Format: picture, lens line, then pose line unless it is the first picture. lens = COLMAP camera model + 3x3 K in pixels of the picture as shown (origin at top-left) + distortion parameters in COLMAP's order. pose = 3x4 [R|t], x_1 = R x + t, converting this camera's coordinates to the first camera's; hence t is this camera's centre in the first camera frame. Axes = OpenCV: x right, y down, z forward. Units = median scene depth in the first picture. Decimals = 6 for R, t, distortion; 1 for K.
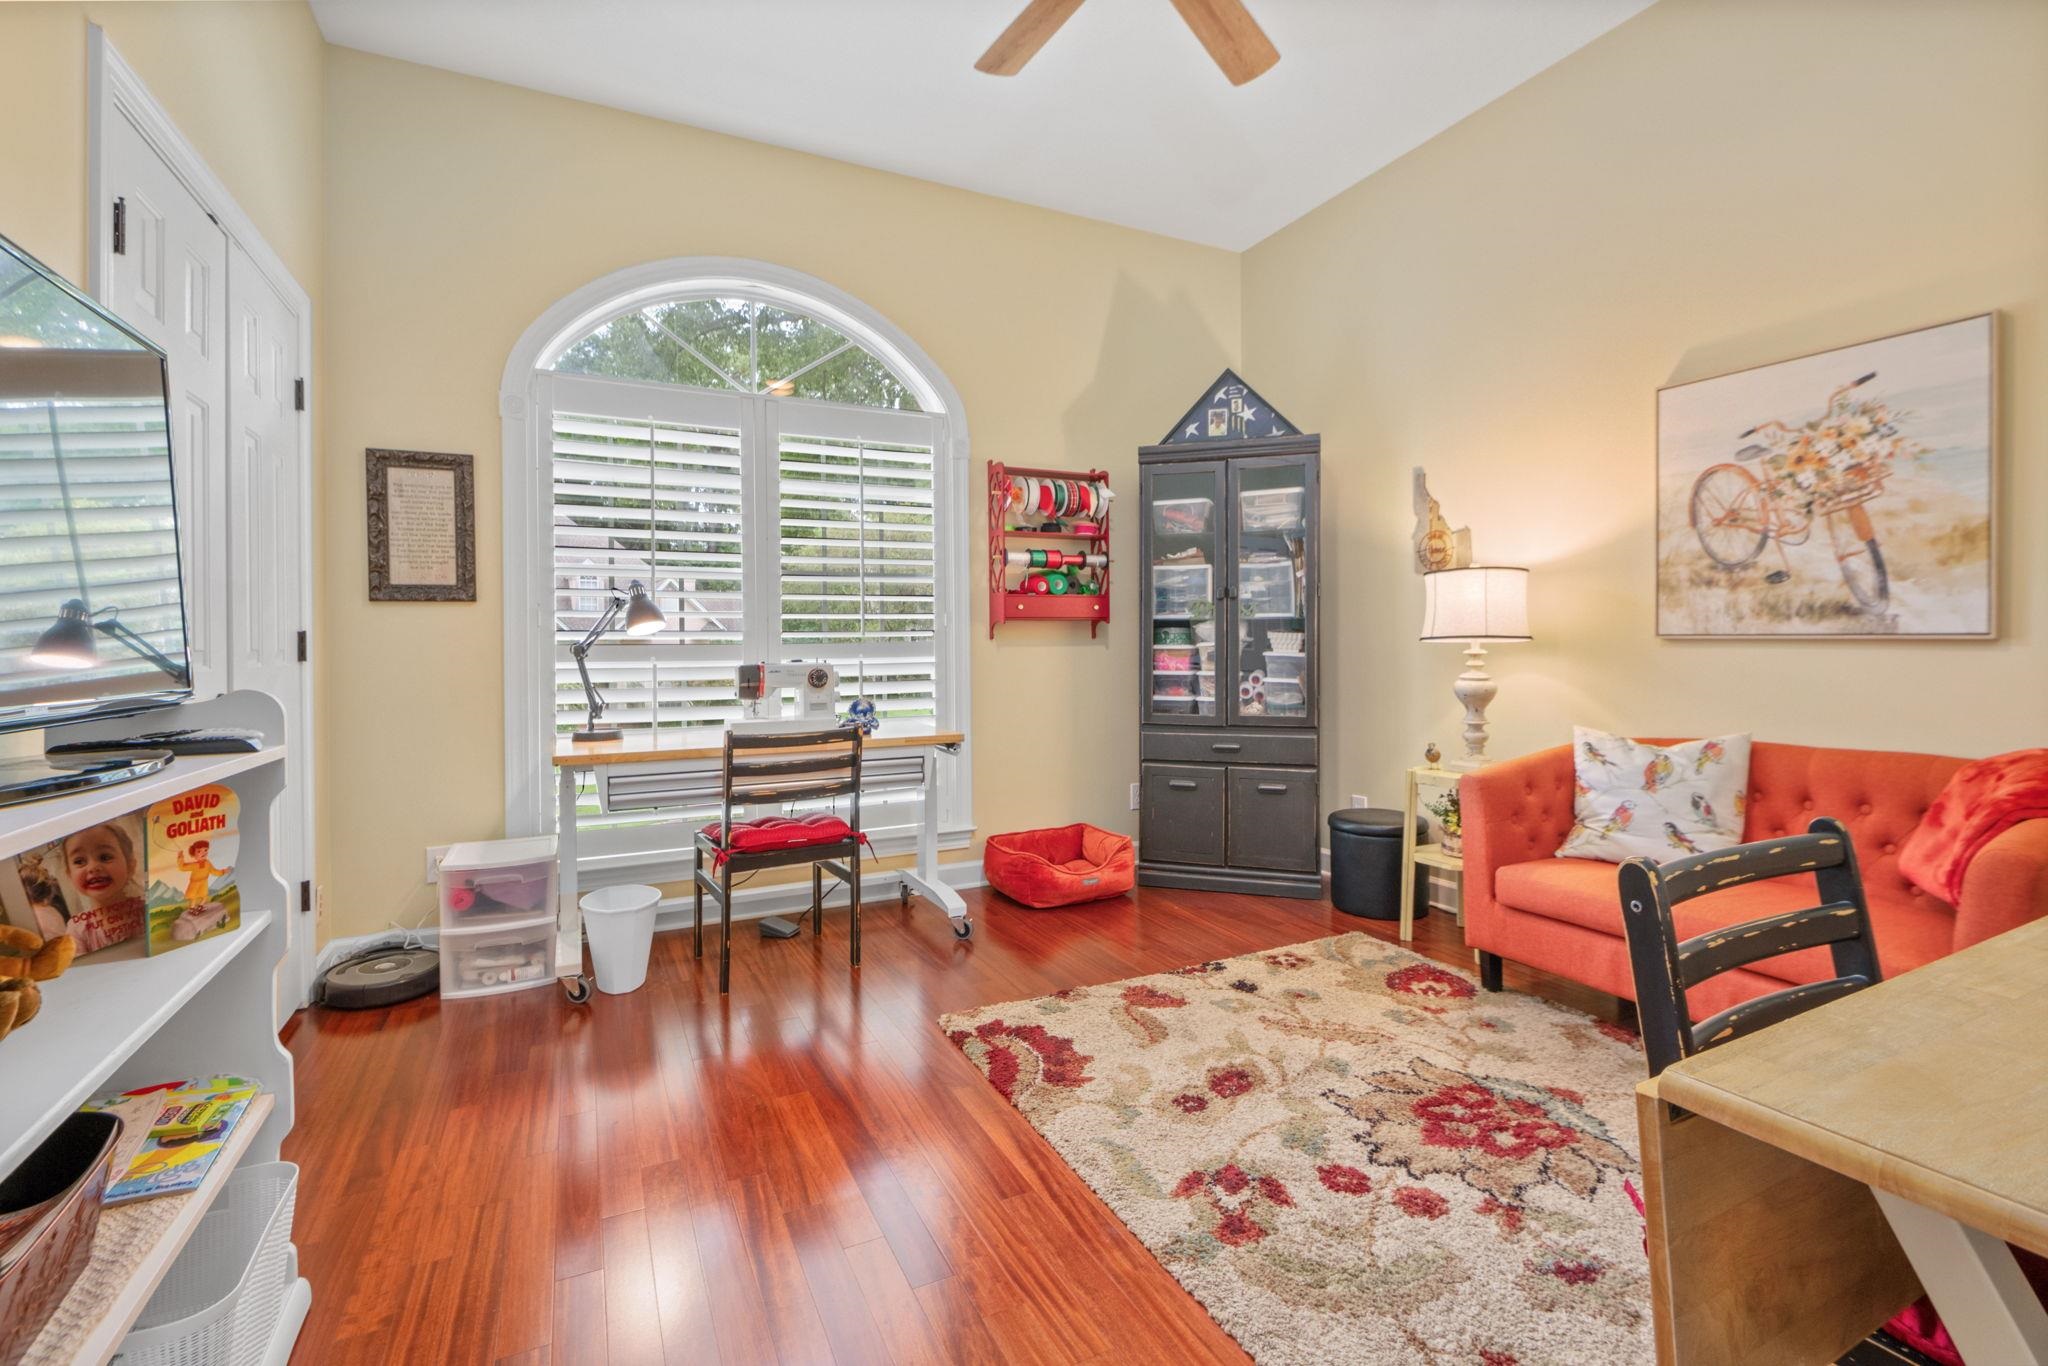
lens RADIAL K [[930.5, 0, 1031.9], [0, 930.5, 652.0], [0, 0, 1]] dist [0.008530, -0.001199]
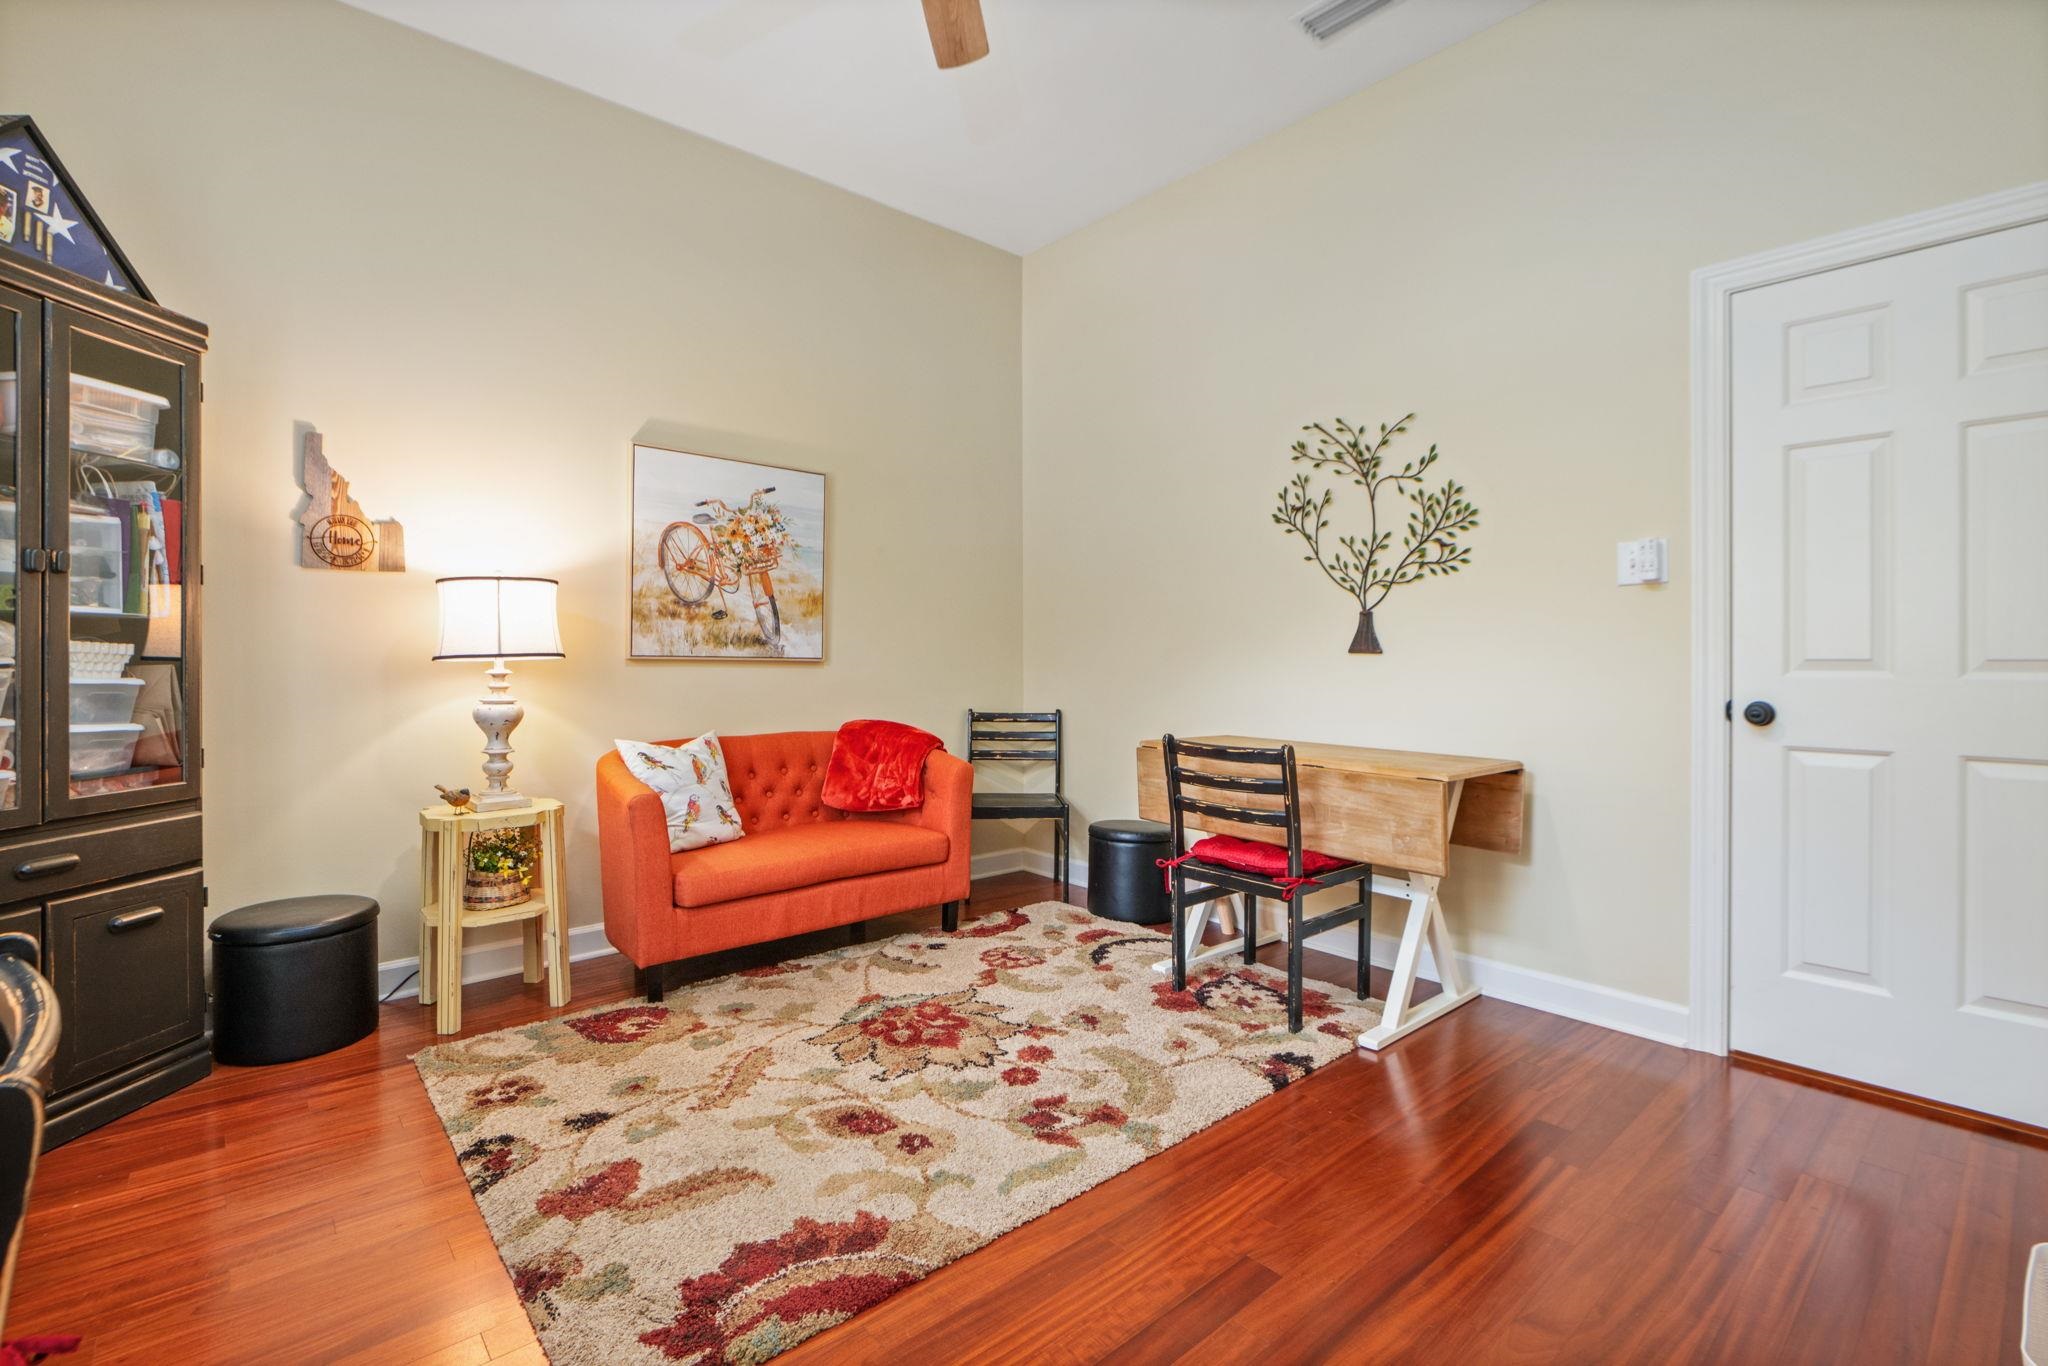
lens RADIAL K [[930.5, 0, 1023.8], [0, 930.5, 673.3], [0, 0, 1]] dist [0.008530, -0.001199]
pose [[-0.263432, -0.006553, 0.964656, -0.637070], [0.010535, 0.999898, 0.009670, -0.003199], [-0.964620, 0.012710, -0.263336, 0.934601]]
